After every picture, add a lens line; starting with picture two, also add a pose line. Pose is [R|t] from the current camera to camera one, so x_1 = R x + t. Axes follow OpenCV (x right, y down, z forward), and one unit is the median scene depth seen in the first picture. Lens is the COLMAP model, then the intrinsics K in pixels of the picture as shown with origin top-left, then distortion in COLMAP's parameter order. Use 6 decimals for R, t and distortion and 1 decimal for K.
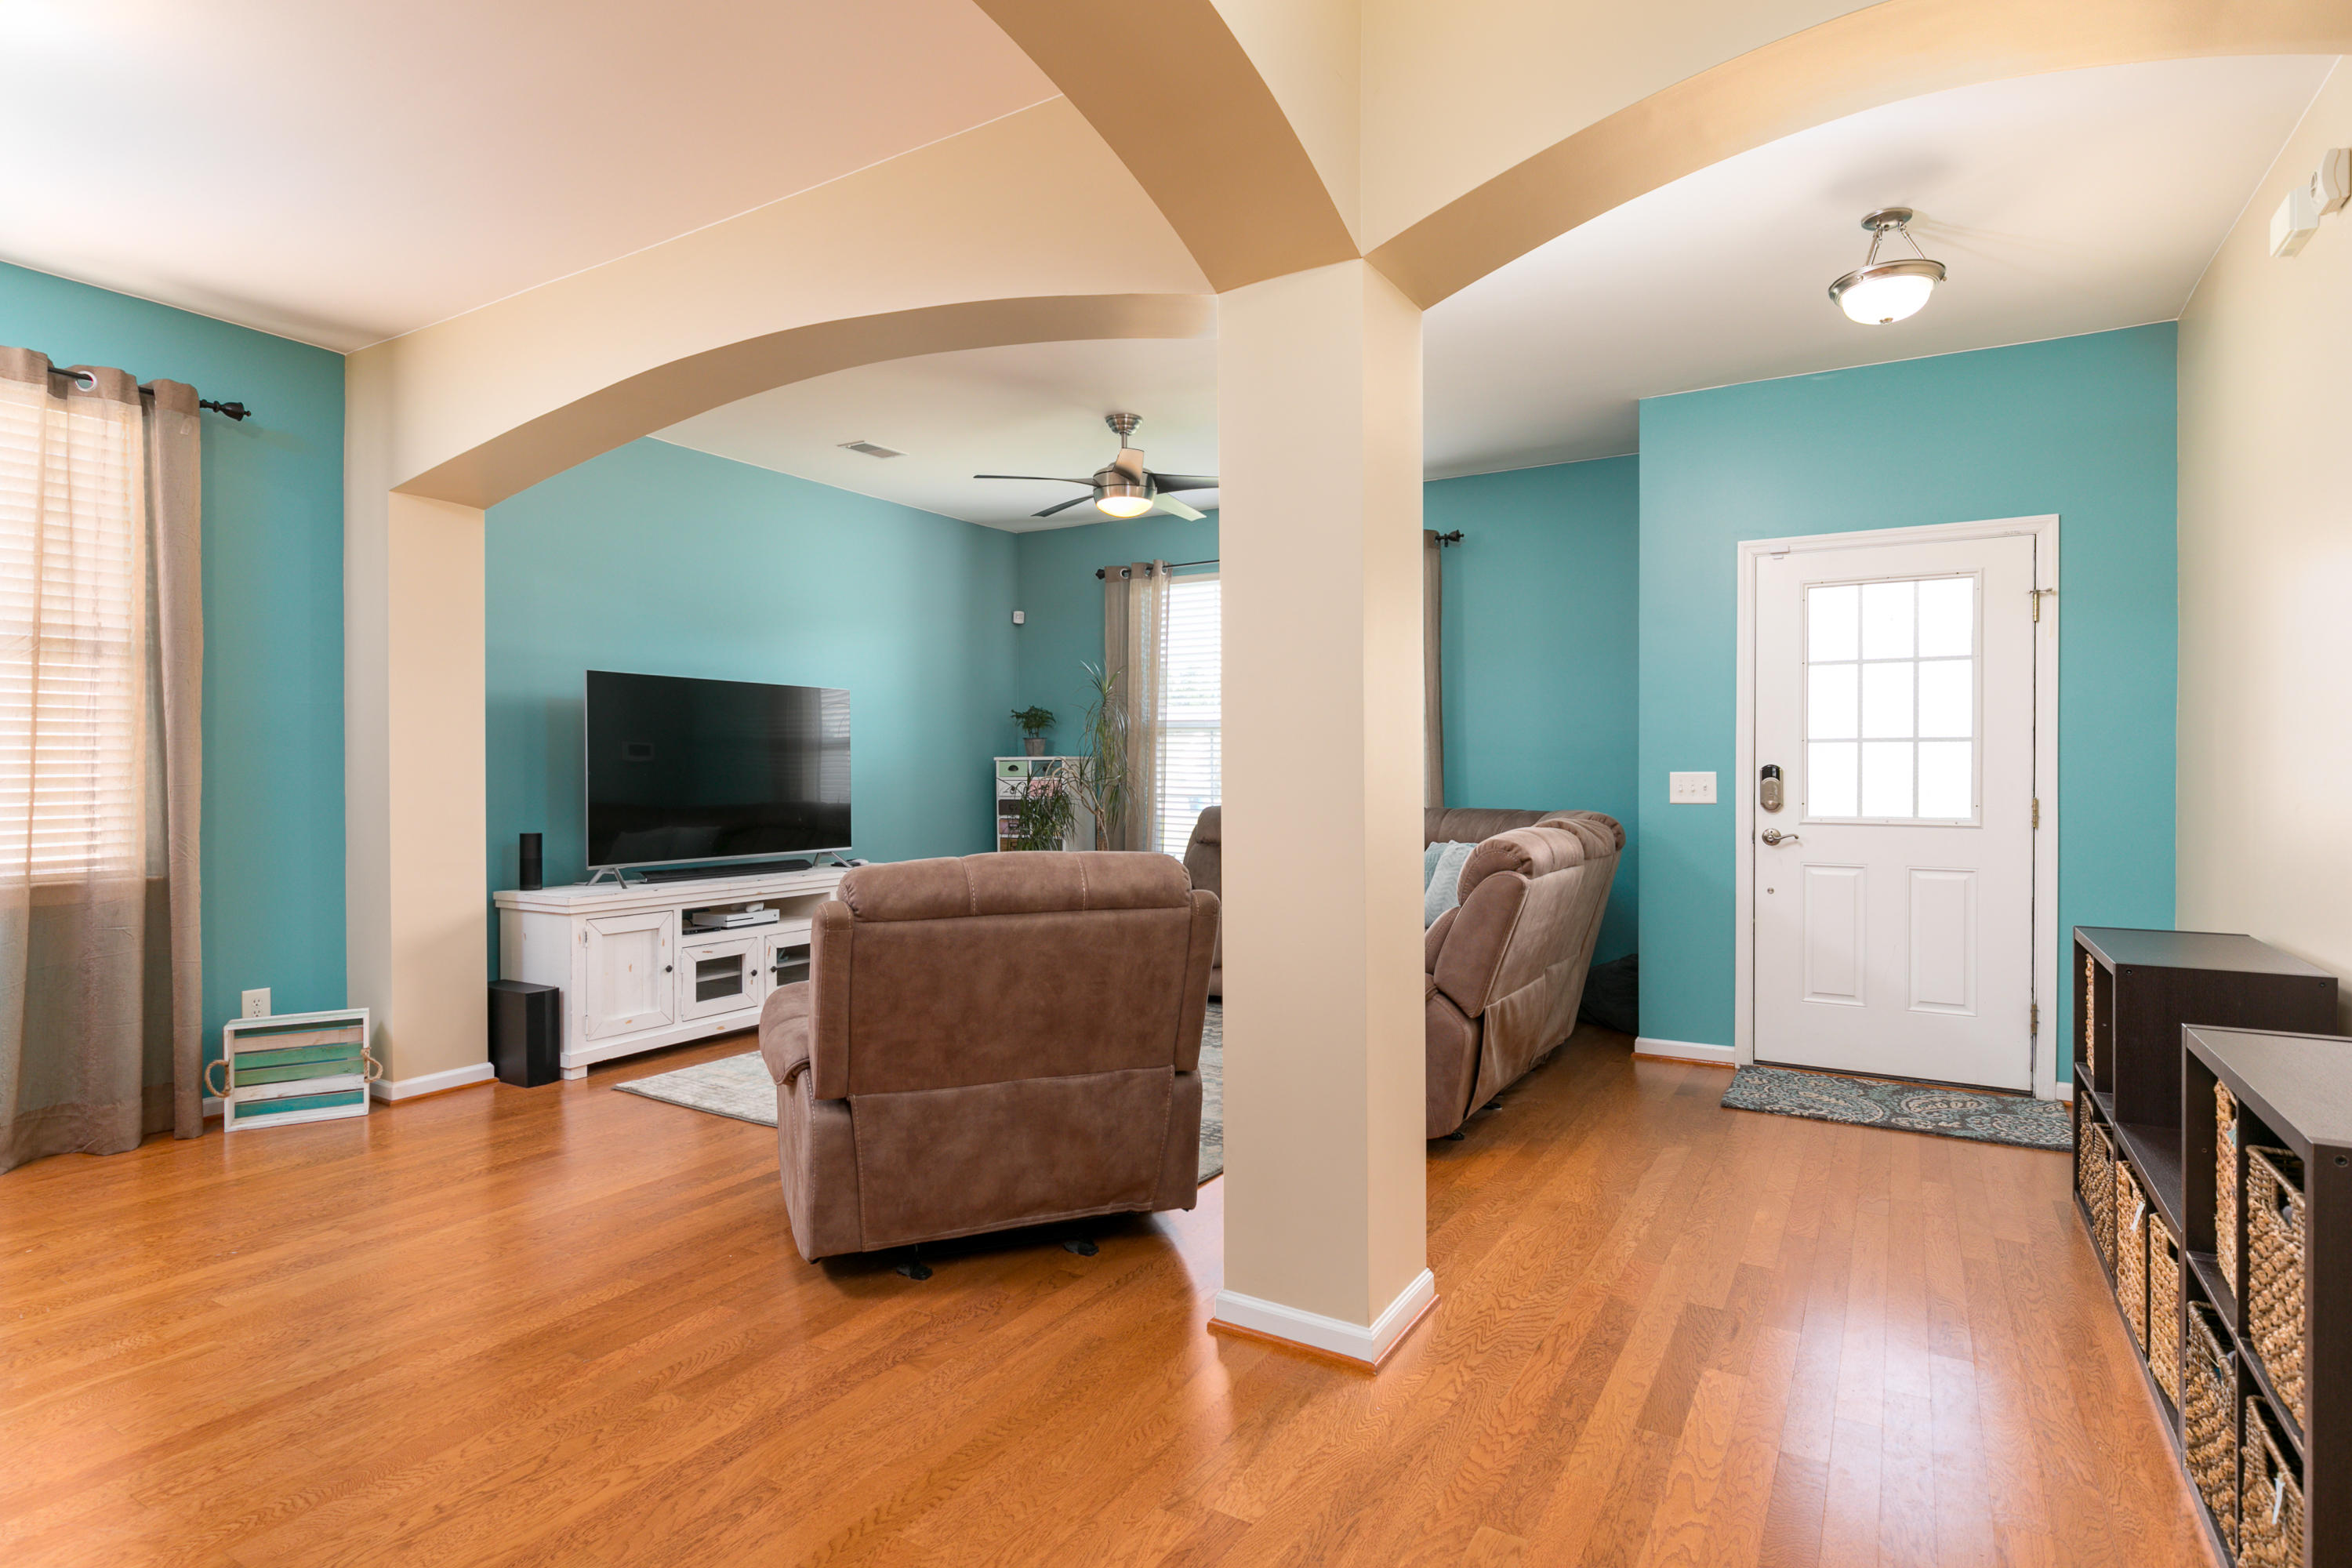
lens RADIAL K [[1195.5, 0, 1178.9], [0, 1195.5, 776.7], [0, 0, 1]] dist [-0.027668, -0.000036]
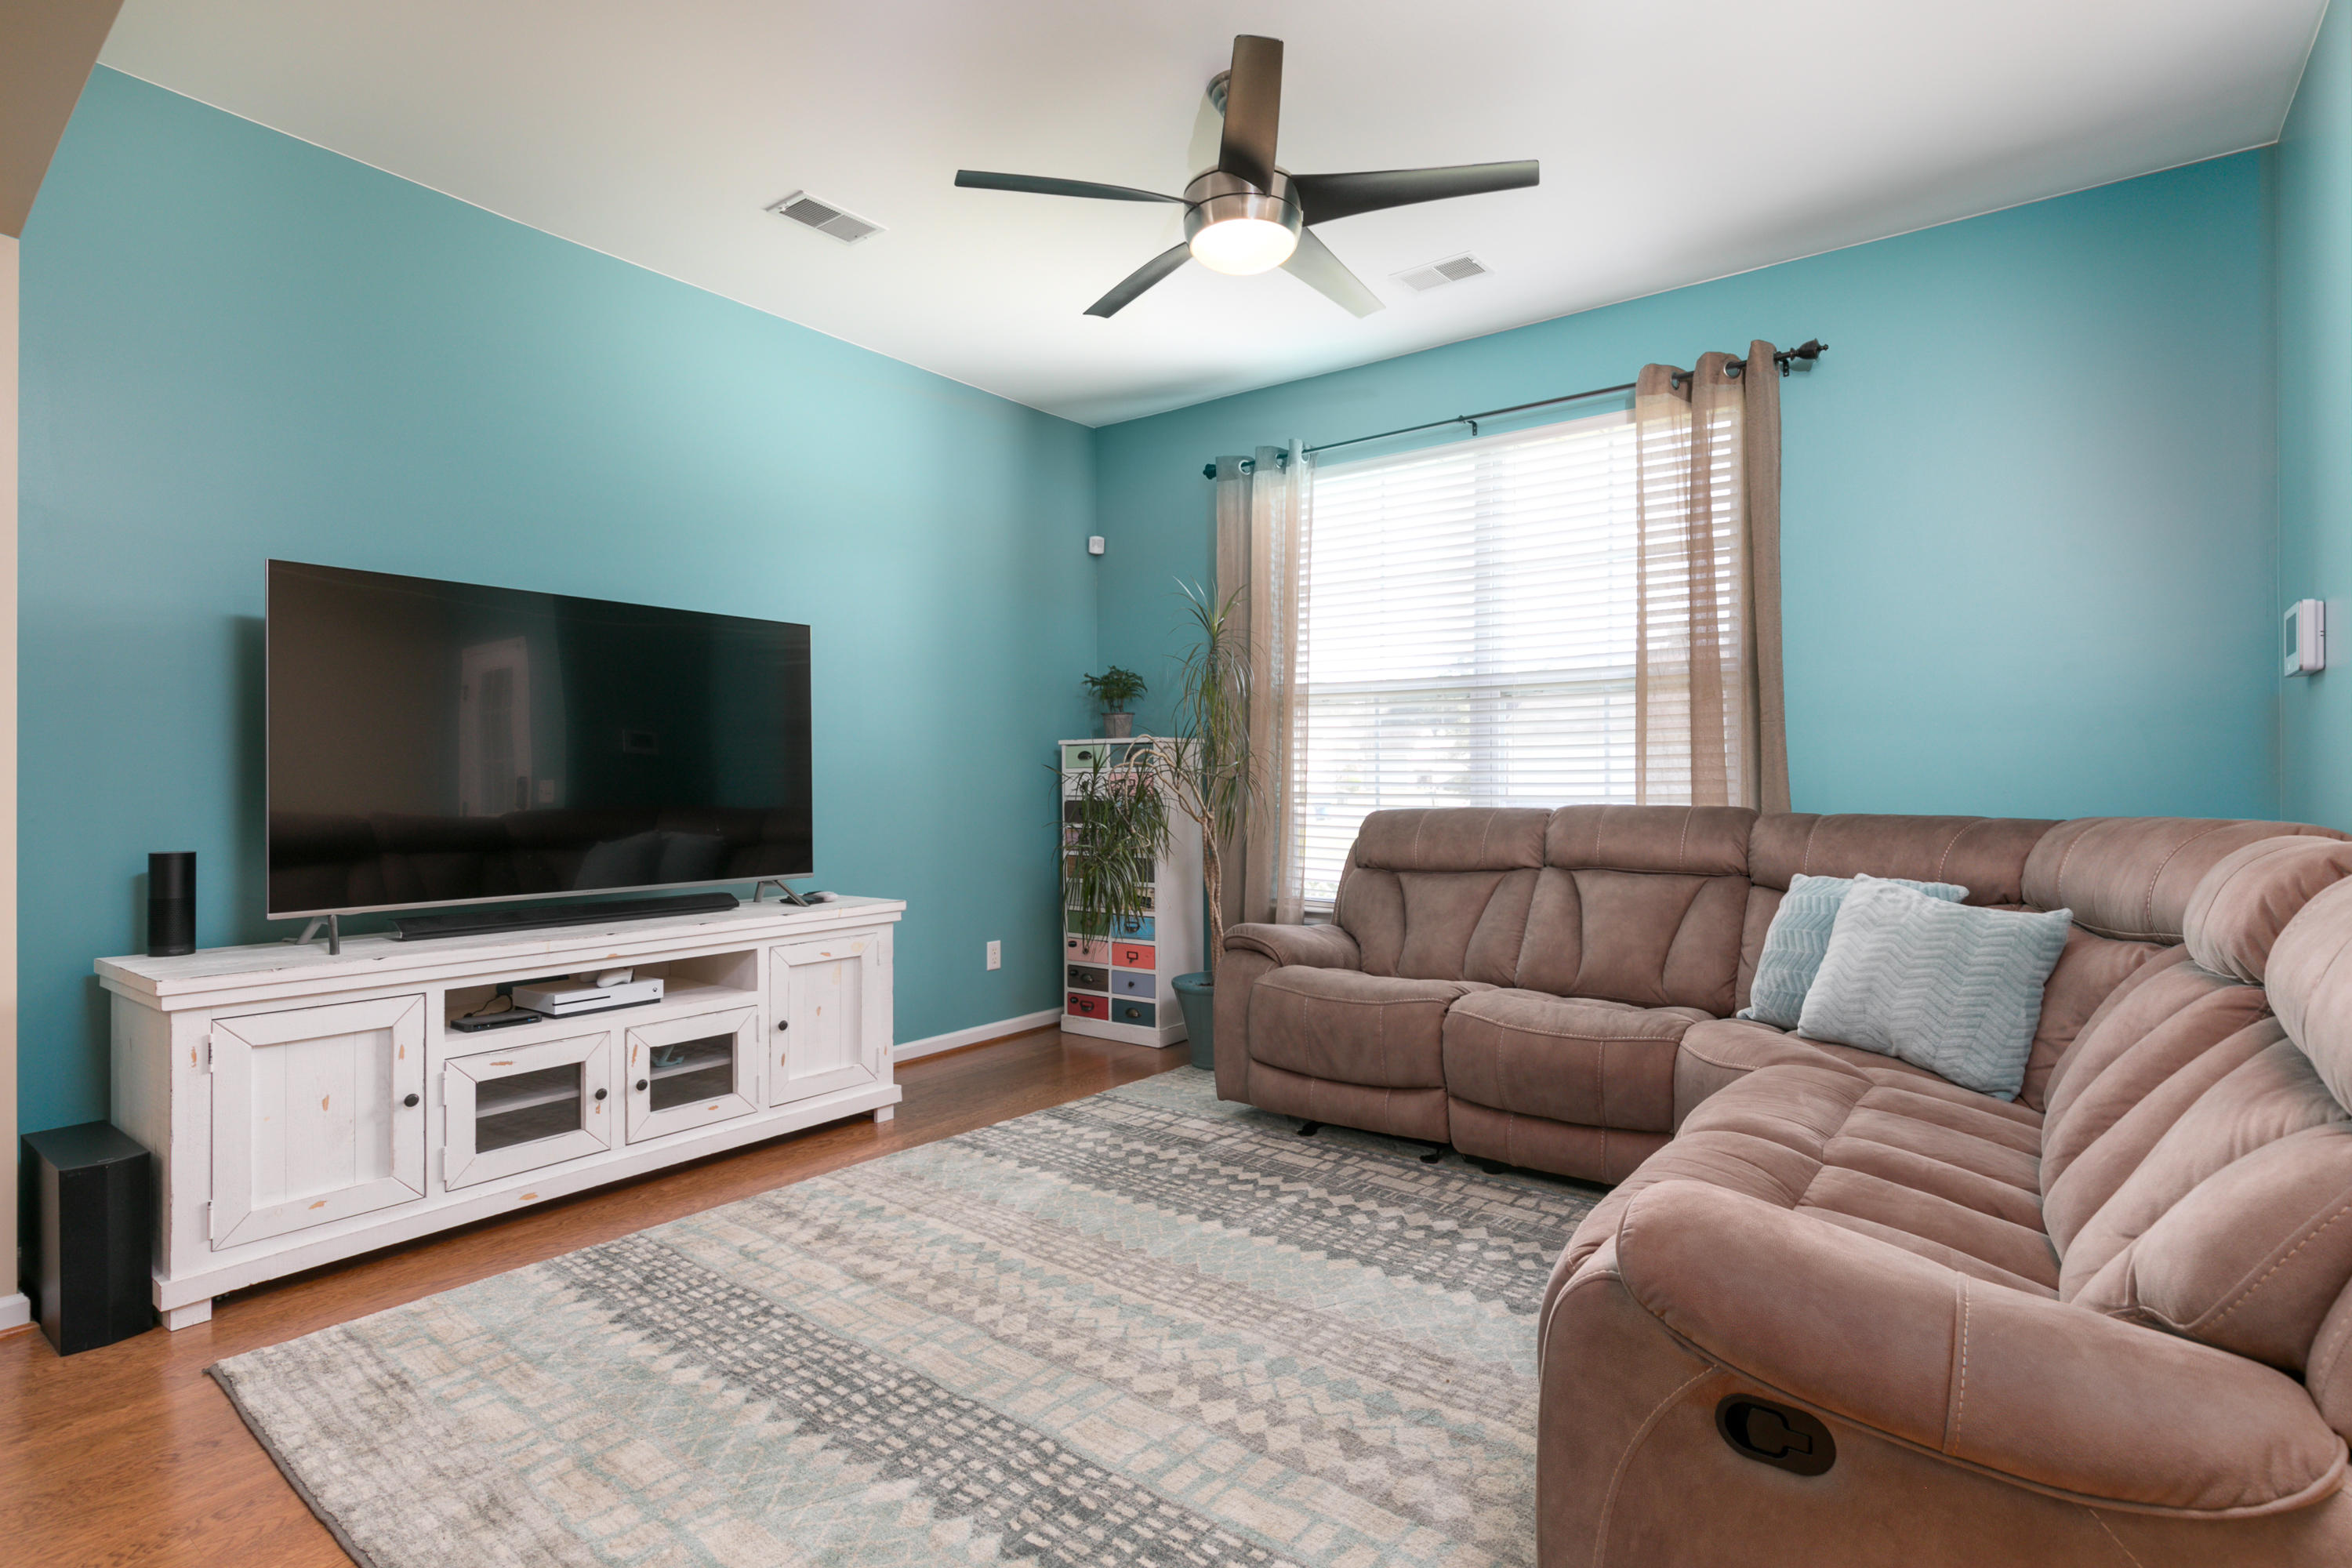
lens RADIAL K [[1157.6, 0, 1190.0], [0, 1157.6, 780.3], [0, 0, 1]] dist [-0.000924, -0.005826]
pose [[0.995440, 0.000475, -0.095390, -0.016834], [-0.001075, 0.999980, -0.006242, 0.013627], [0.095385, 0.006316, 0.995420, 0.407265]]
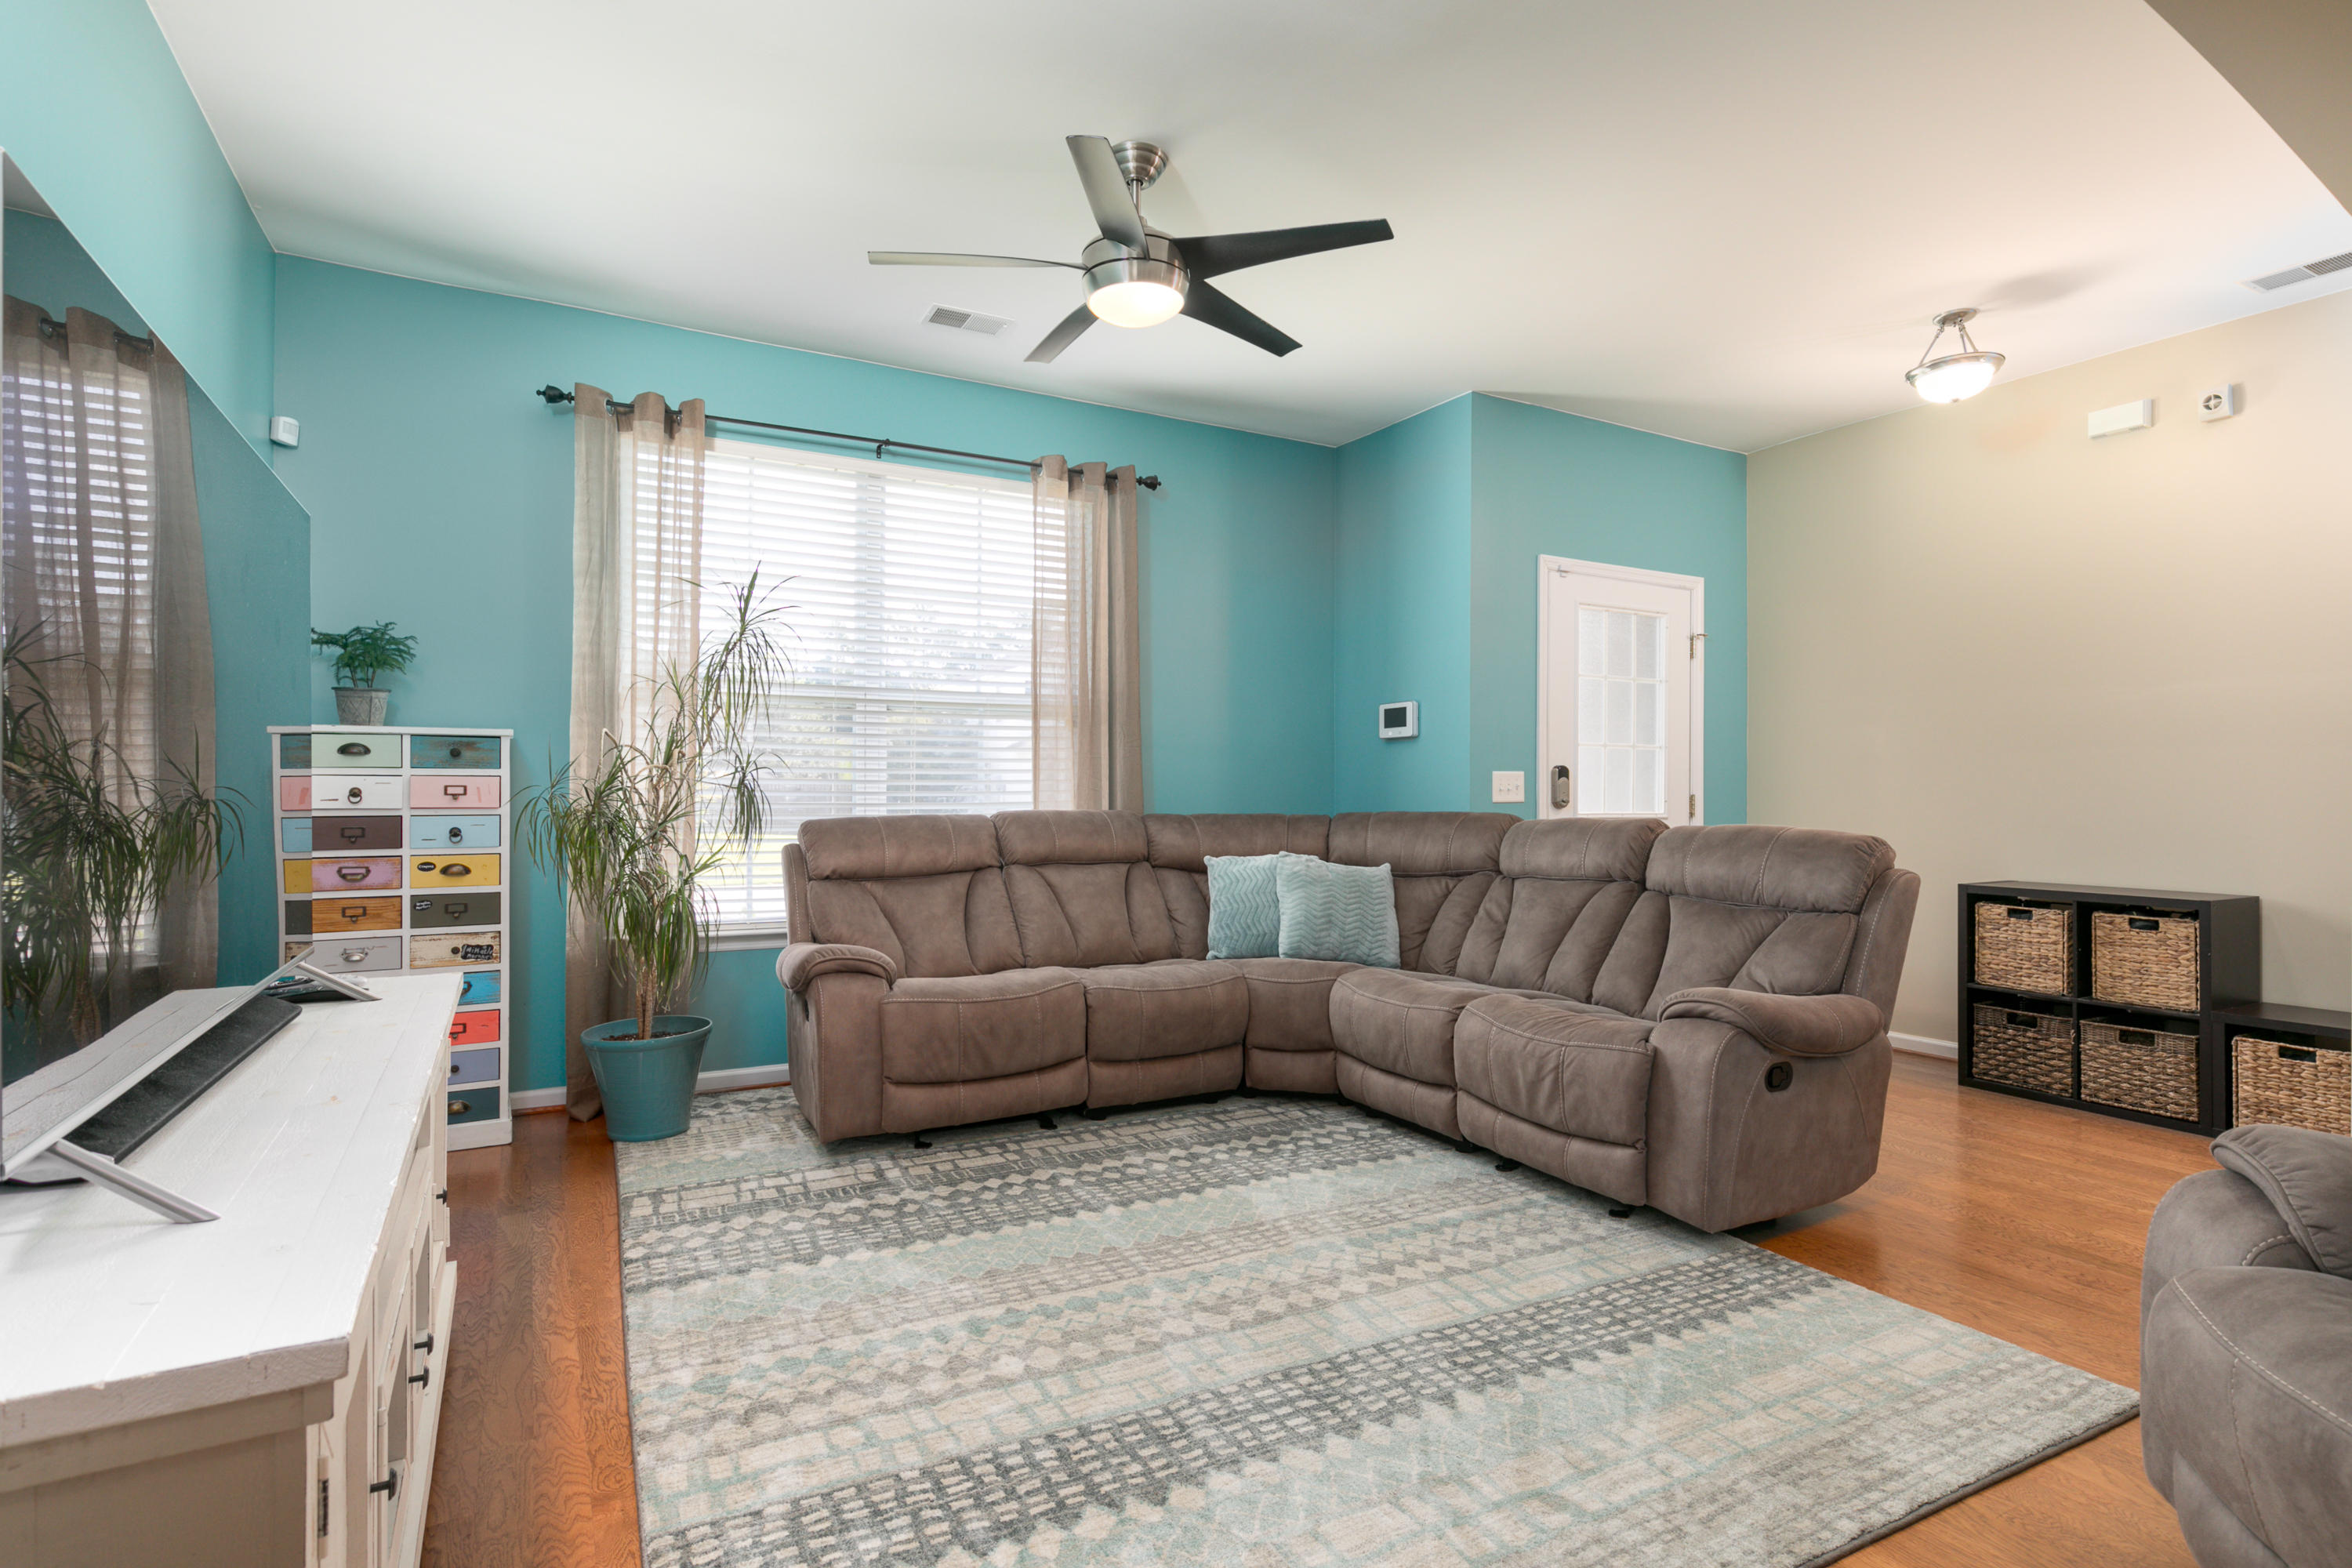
lens RADIAL K [[1157.6, 0, 1190.0], [0, 1157.6, 780.3], [0, 0, 1]] dist [-0.000924, -0.005826]
pose [[0.490561, 0.010812, 0.871340, -0.446754], [-0.000068, 0.999923, -0.012370, 0.012444], [-0.871407, 0.006009, 0.490525, 0.589898]]
